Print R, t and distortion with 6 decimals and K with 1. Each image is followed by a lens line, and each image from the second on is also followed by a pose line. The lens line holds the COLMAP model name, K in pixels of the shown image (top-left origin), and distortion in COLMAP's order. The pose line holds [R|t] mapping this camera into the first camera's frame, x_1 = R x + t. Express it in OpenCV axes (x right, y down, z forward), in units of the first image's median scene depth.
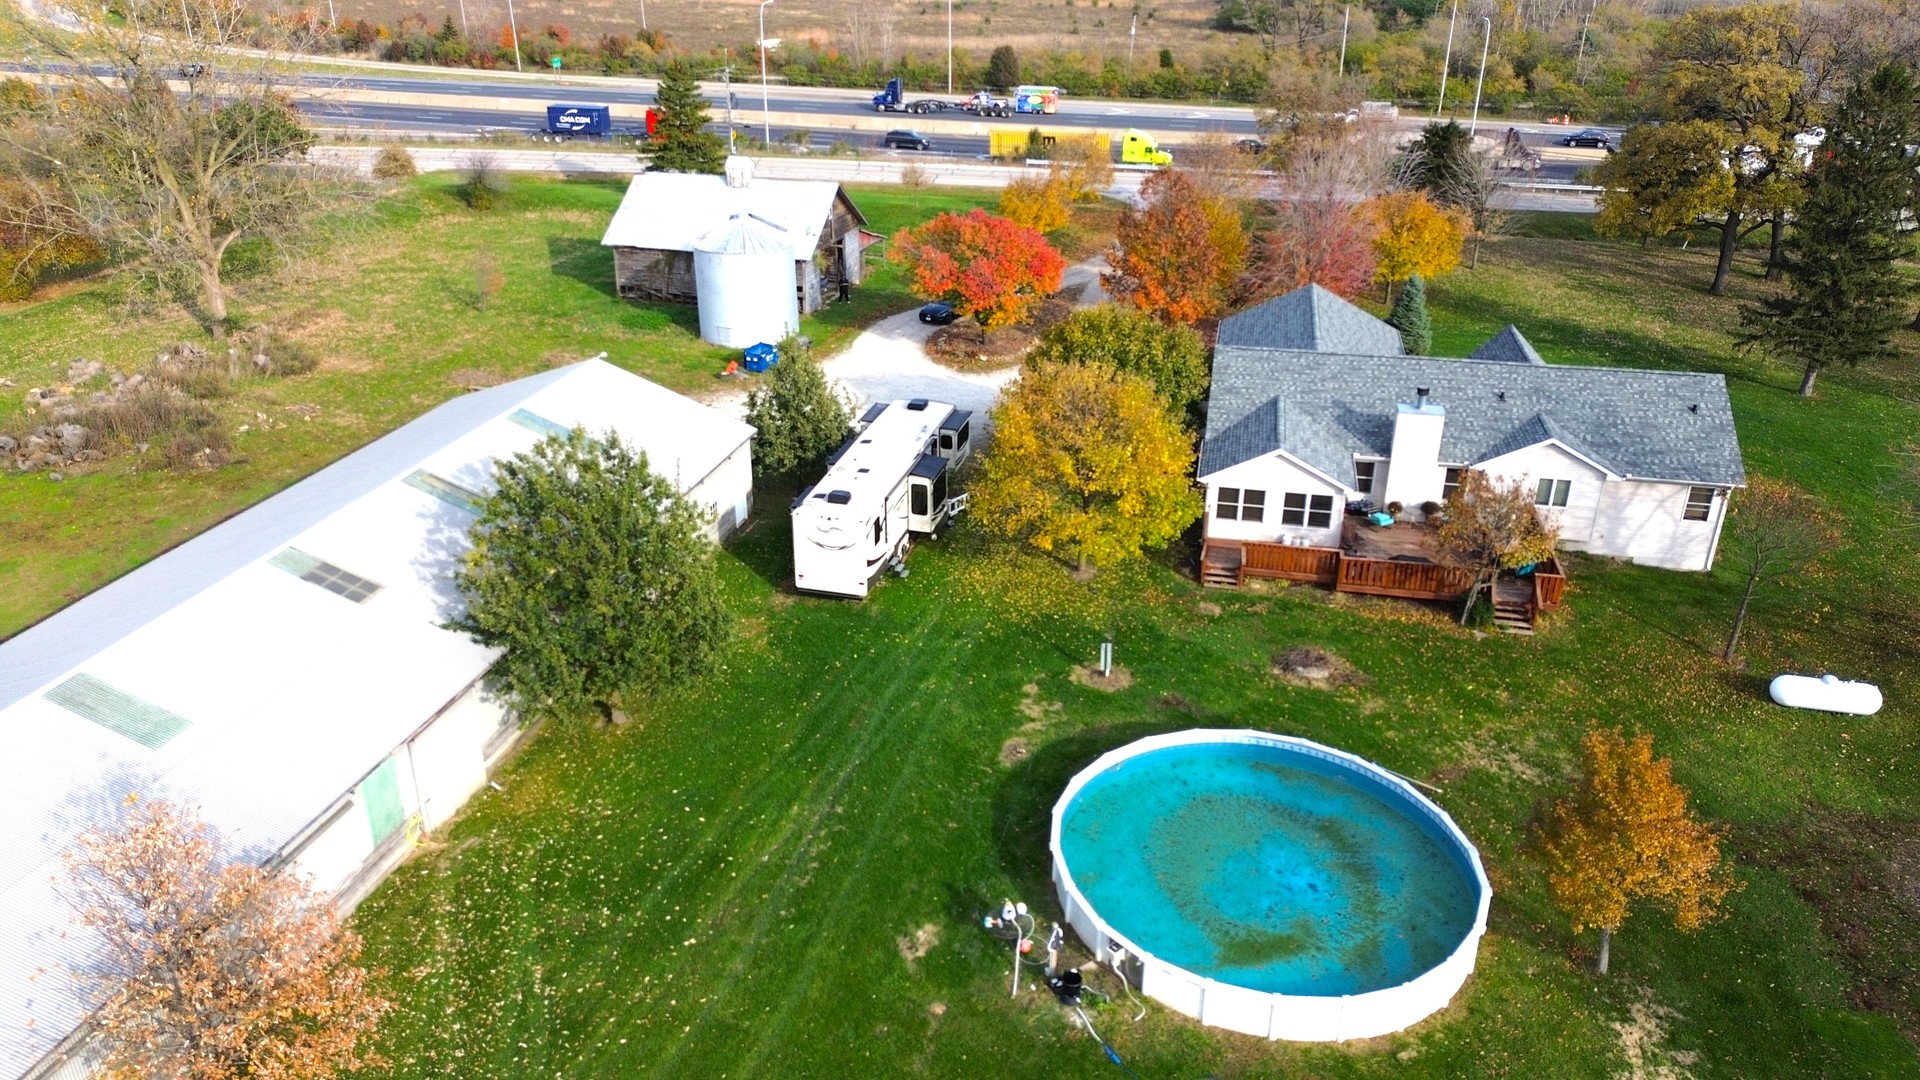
lens RADIAL K [[1369.1, 0, 961.7], [0, 1369.1, 529.3], [0, 0, 1]] dist [0.081723, -0.087867]
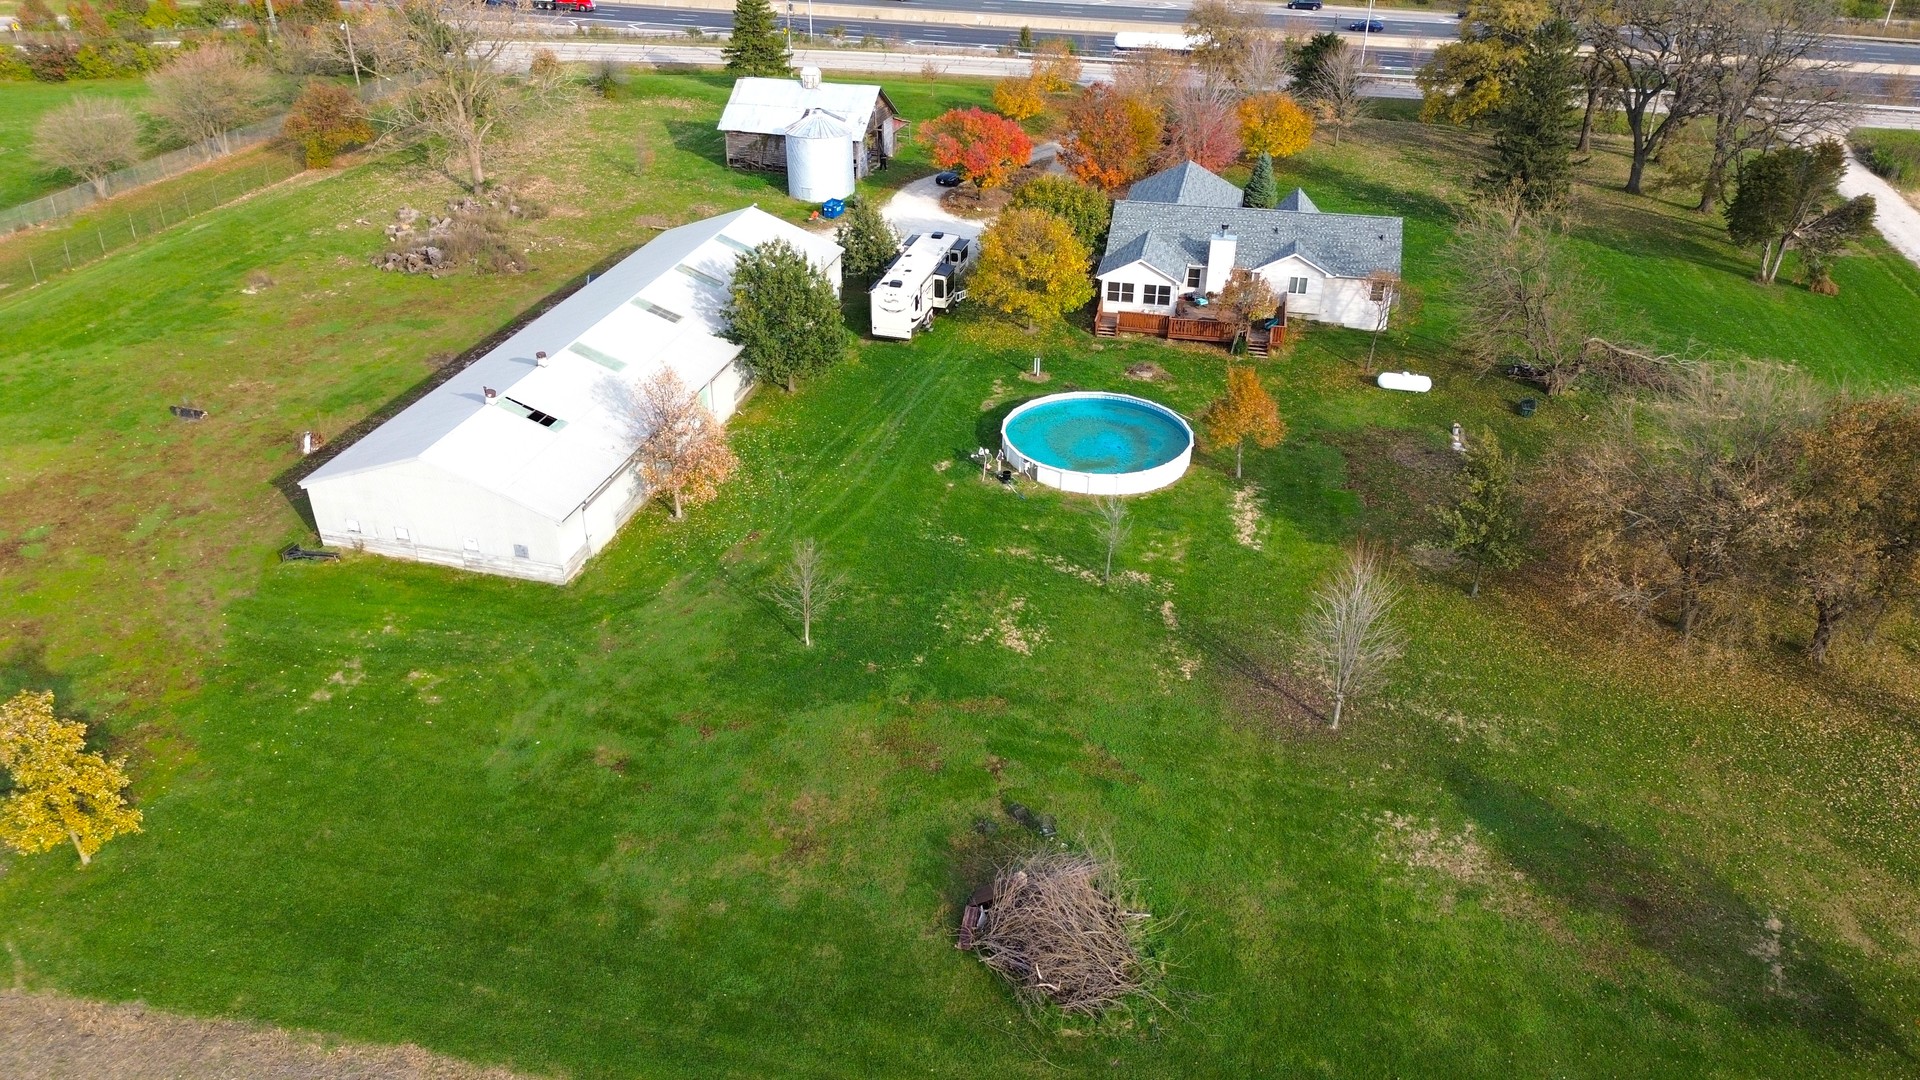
lens RADIAL K [[1369.1, 0, 955.7], [0, 1369.1, 560.3], [0, 0, 1]] dist [0.081723, -0.087867]
pose [[0.999952, 0.004773, -0.008525, 0.007199], [-0.003749, 0.993208, 0.116294, 0.119833], [0.009022, -0.116257, 0.993178, -0.800890]]
